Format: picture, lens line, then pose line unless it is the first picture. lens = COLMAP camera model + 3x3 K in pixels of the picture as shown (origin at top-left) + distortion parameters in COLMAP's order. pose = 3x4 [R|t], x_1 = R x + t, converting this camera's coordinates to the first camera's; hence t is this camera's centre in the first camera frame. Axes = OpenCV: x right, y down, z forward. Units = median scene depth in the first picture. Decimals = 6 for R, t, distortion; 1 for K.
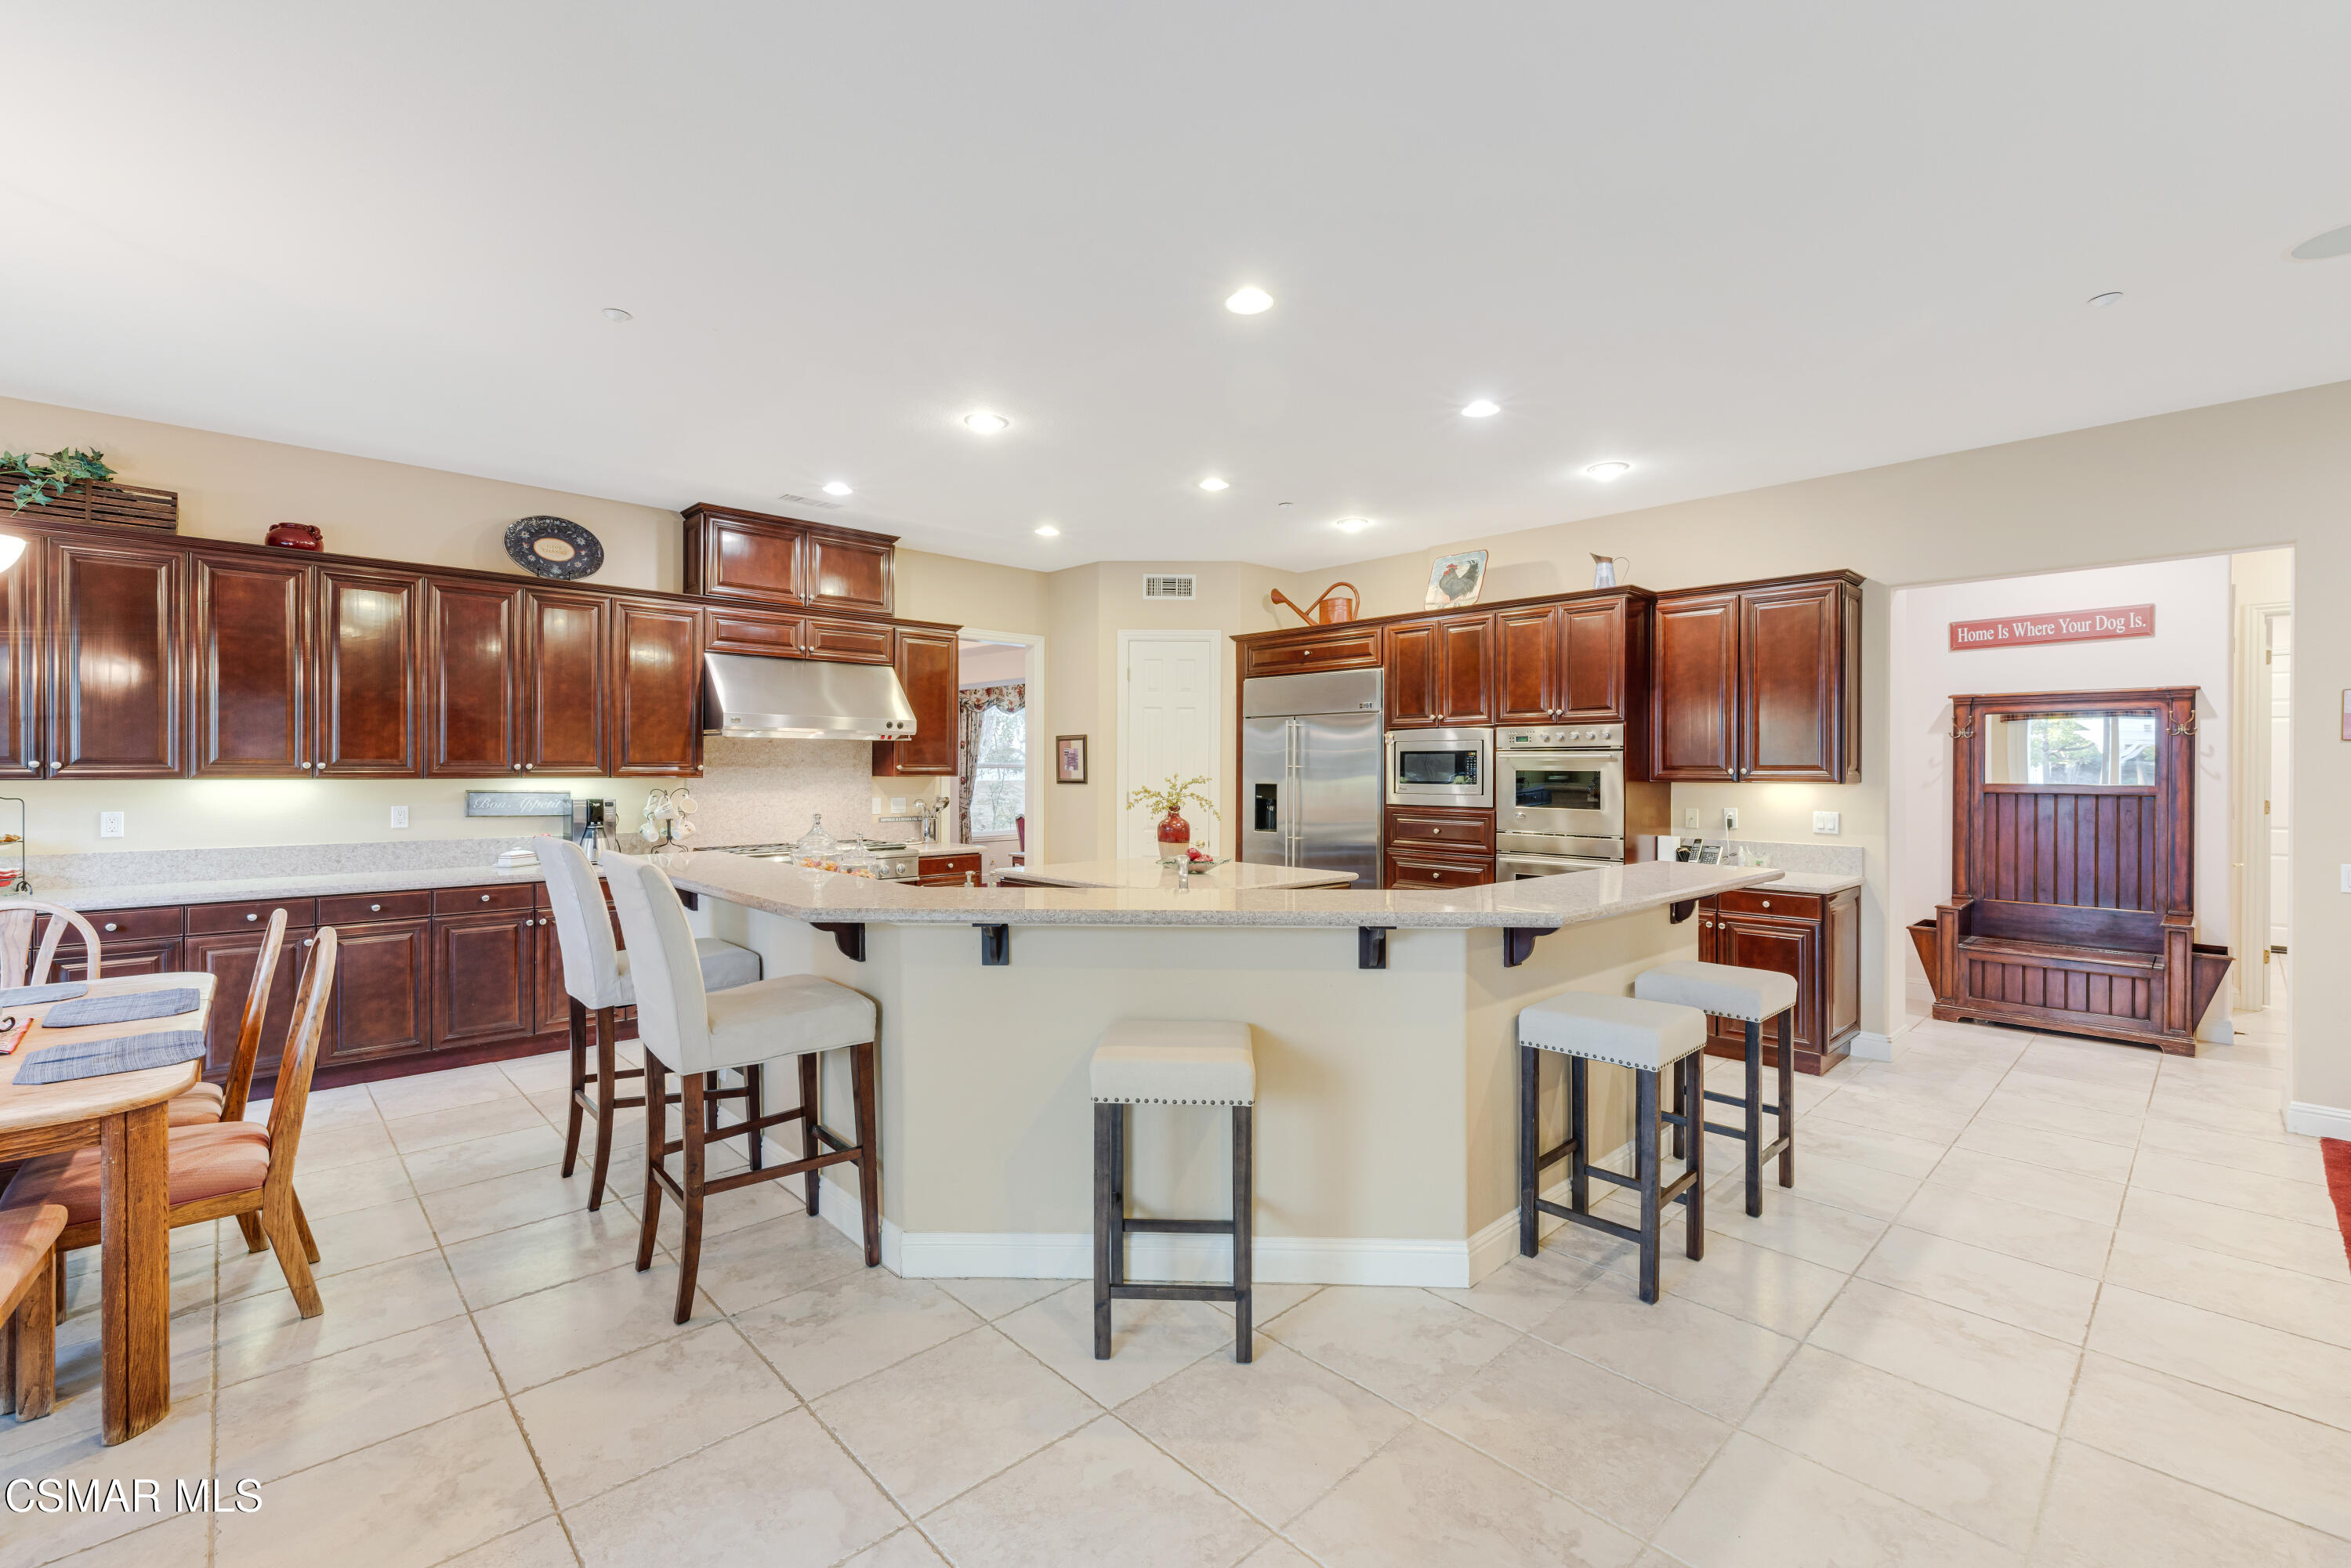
lens RADIAL K [[1006.6, 0, 1165.4], [0, 1006.6, 778.2], [0, 0, 1]] dist [0.002456, -0.000105]
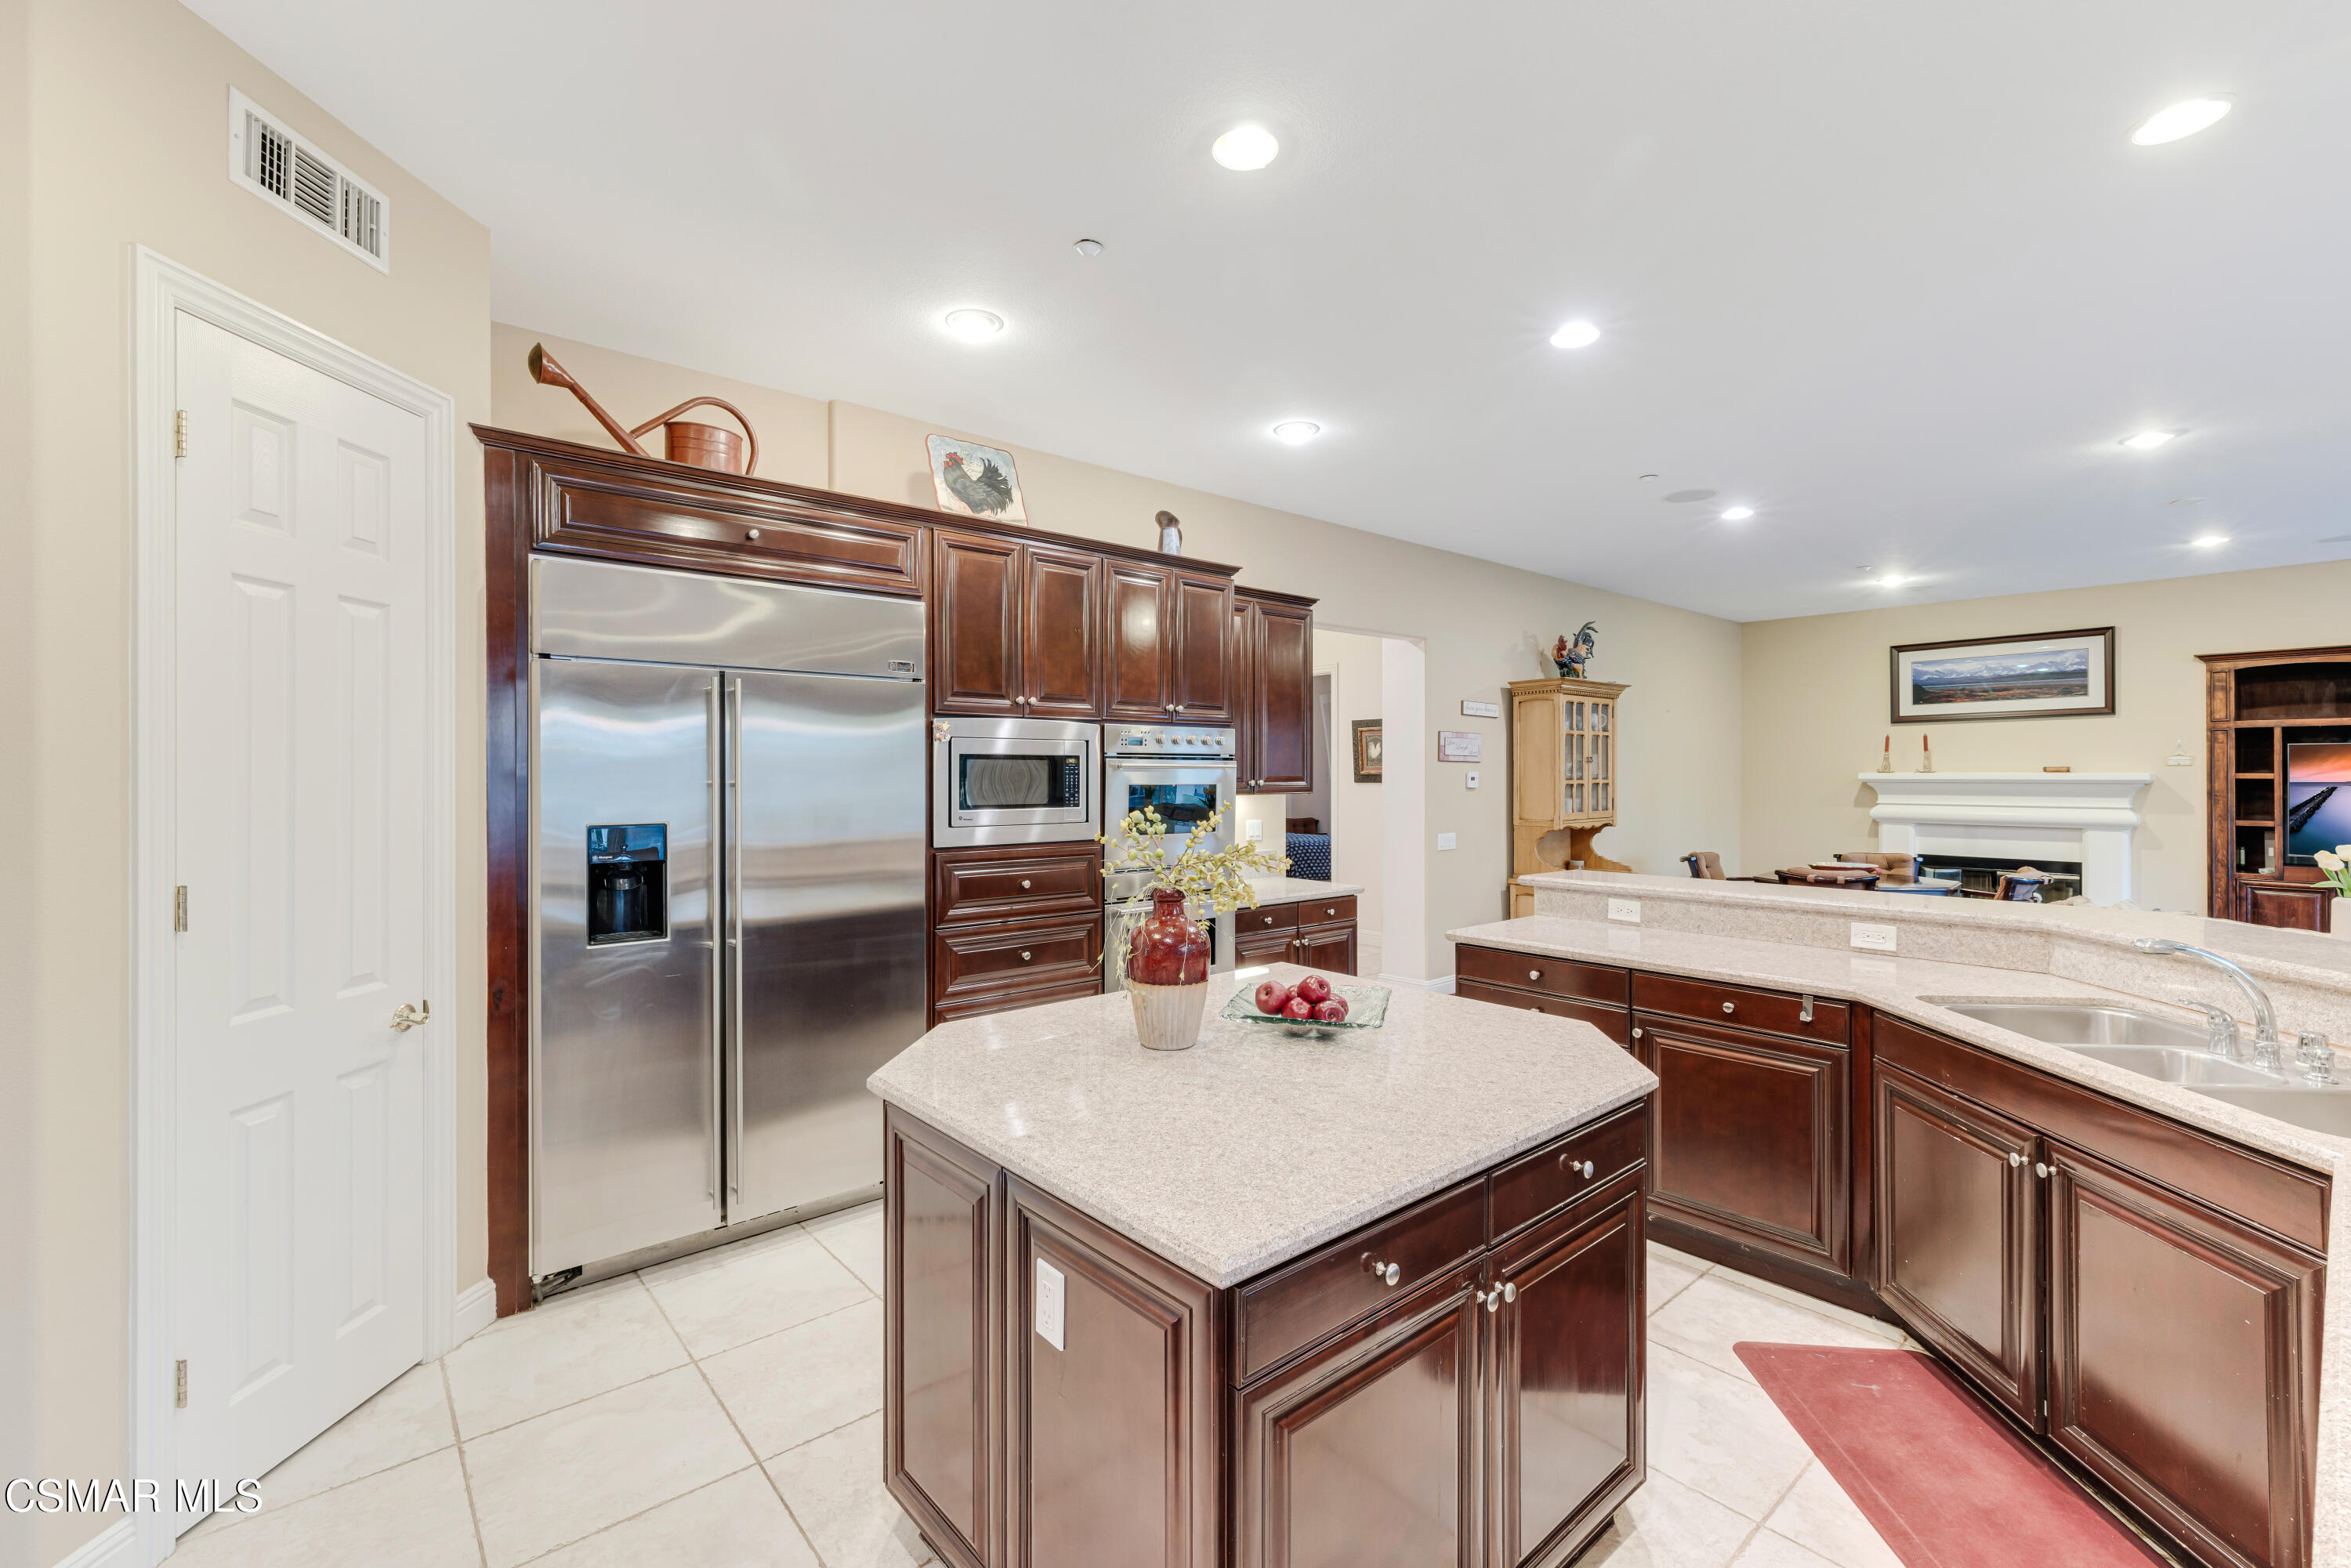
lens RADIAL K [[1006.6, 0, 1165.4], [0, 1006.6, 778.2], [0, 0, 1]] dist [0.002456, -0.000105]
pose [[0.048377, -0.008777, 0.998791, -0.393526], [0.009881, 0.999917, 0.008308, -0.019696], [-0.998780, 0.009467, 0.048459, 1.006960]]
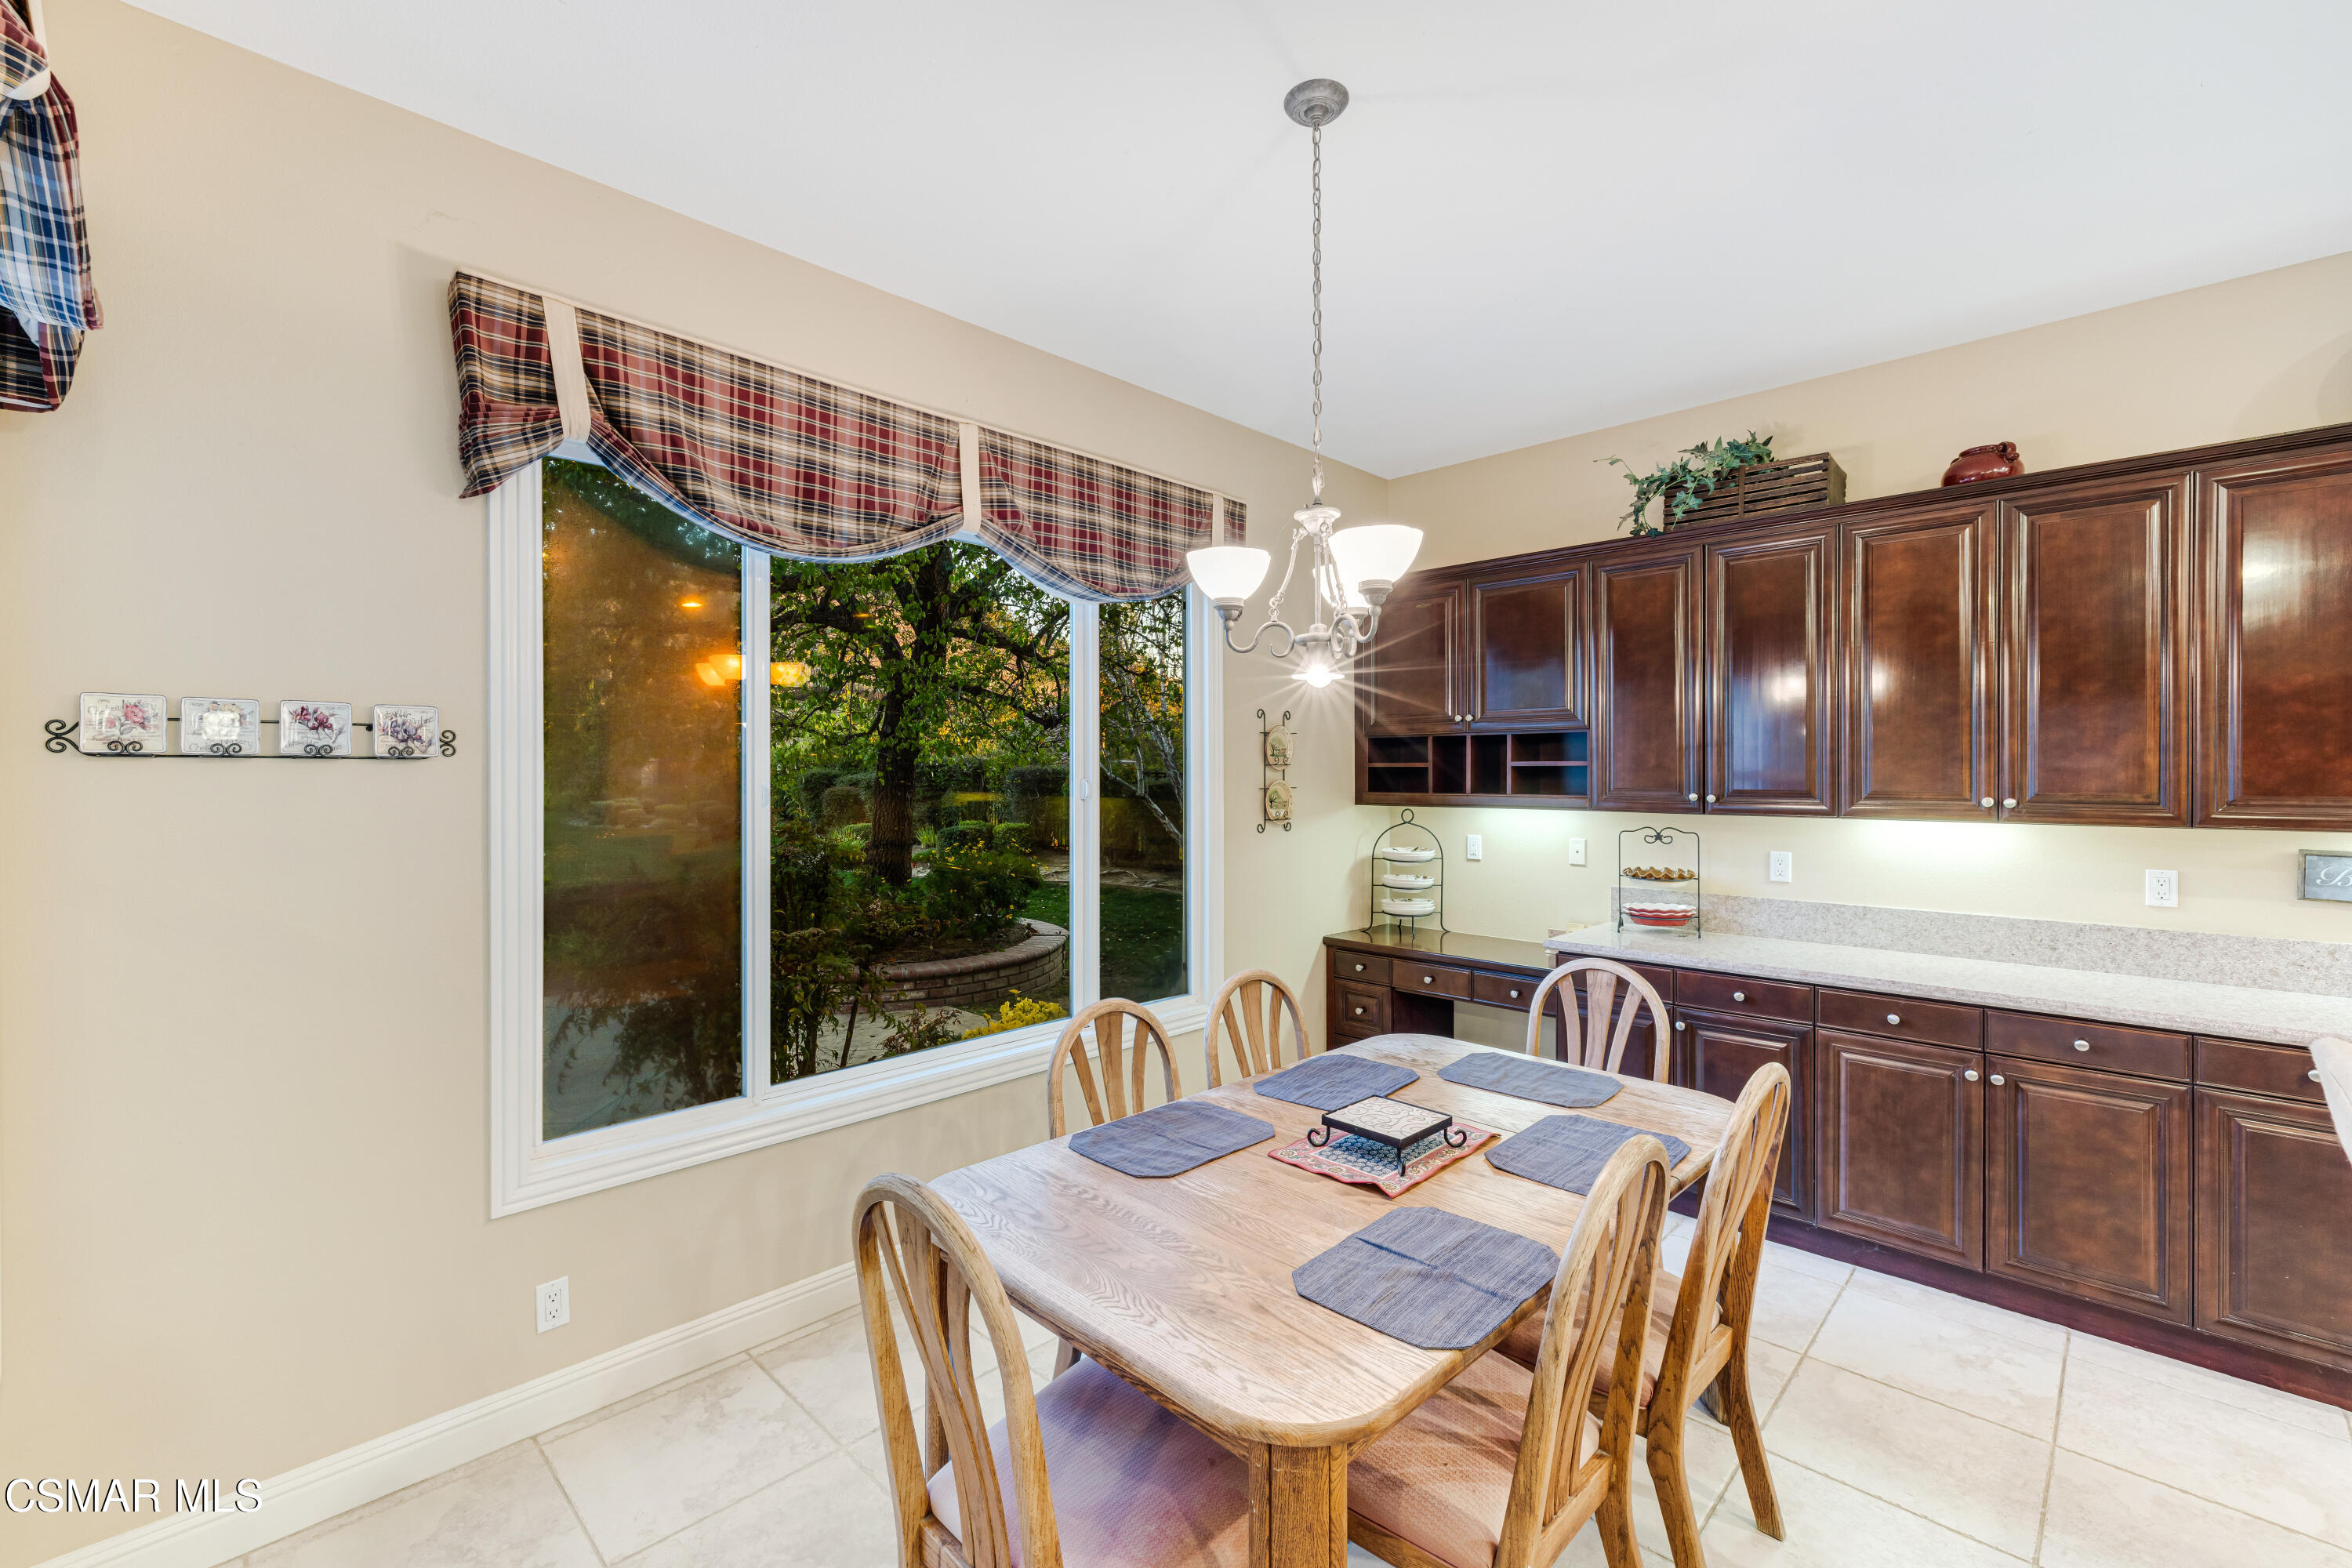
lens RADIAL K [[998.0, 0, 1161.5], [0, 998.0, 771.6], [0, 0, 1]] dist [0.001049, 0.000034]
pose [[0.034946, -0.003349, -0.999384, -0.178427], [-0.007957, 0.999962, -0.003629, -0.022266], [0.999358, 0.008079, 0.034918, 0.365372]]
